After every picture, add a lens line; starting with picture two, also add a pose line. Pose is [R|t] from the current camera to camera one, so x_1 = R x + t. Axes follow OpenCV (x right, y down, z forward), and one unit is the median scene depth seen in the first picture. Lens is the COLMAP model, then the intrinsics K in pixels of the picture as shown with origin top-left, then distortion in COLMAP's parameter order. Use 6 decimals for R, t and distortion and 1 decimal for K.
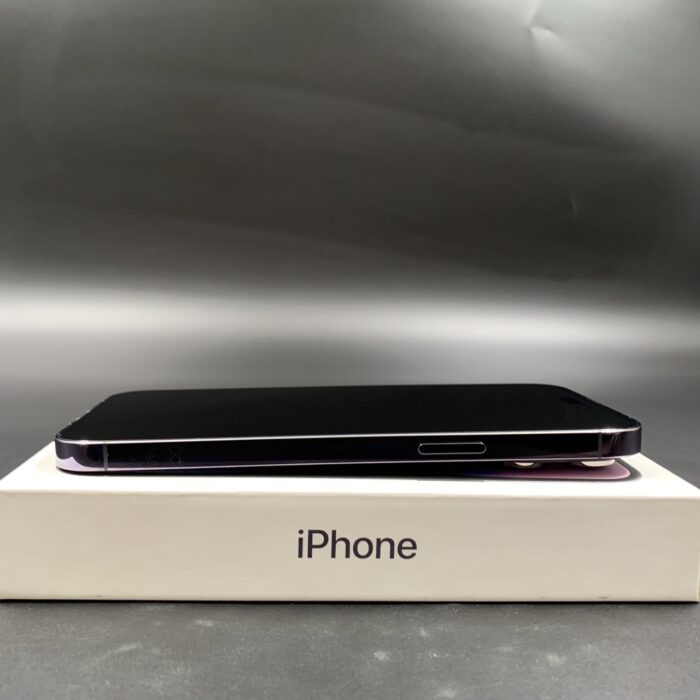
lens RADIAL K [[765.6, 0, 357.3], [0, 765.6, 348.9], [0, 0, 1]] dist [0.017155, 0.000000]
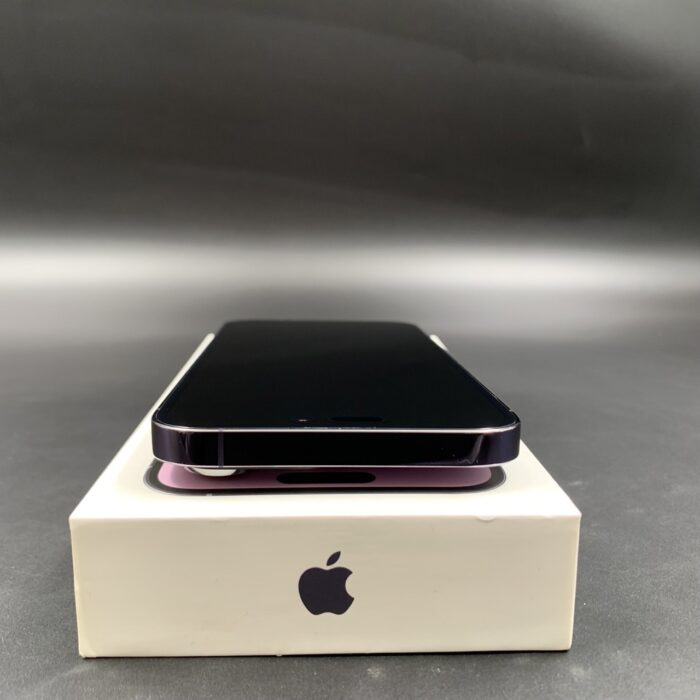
lens RADIAL K [[765.6, 0, 350.3], [0, 765.6, 350.7], [0, 0, 1]] dist [0.017155, 0.000000]
pose [[0.999588, -0.021832, -0.018633, 0.026135], [0.023157, 0.996975, 0.074190, -0.021525], [0.016957, -0.074591, 0.997070, 0.173390]]
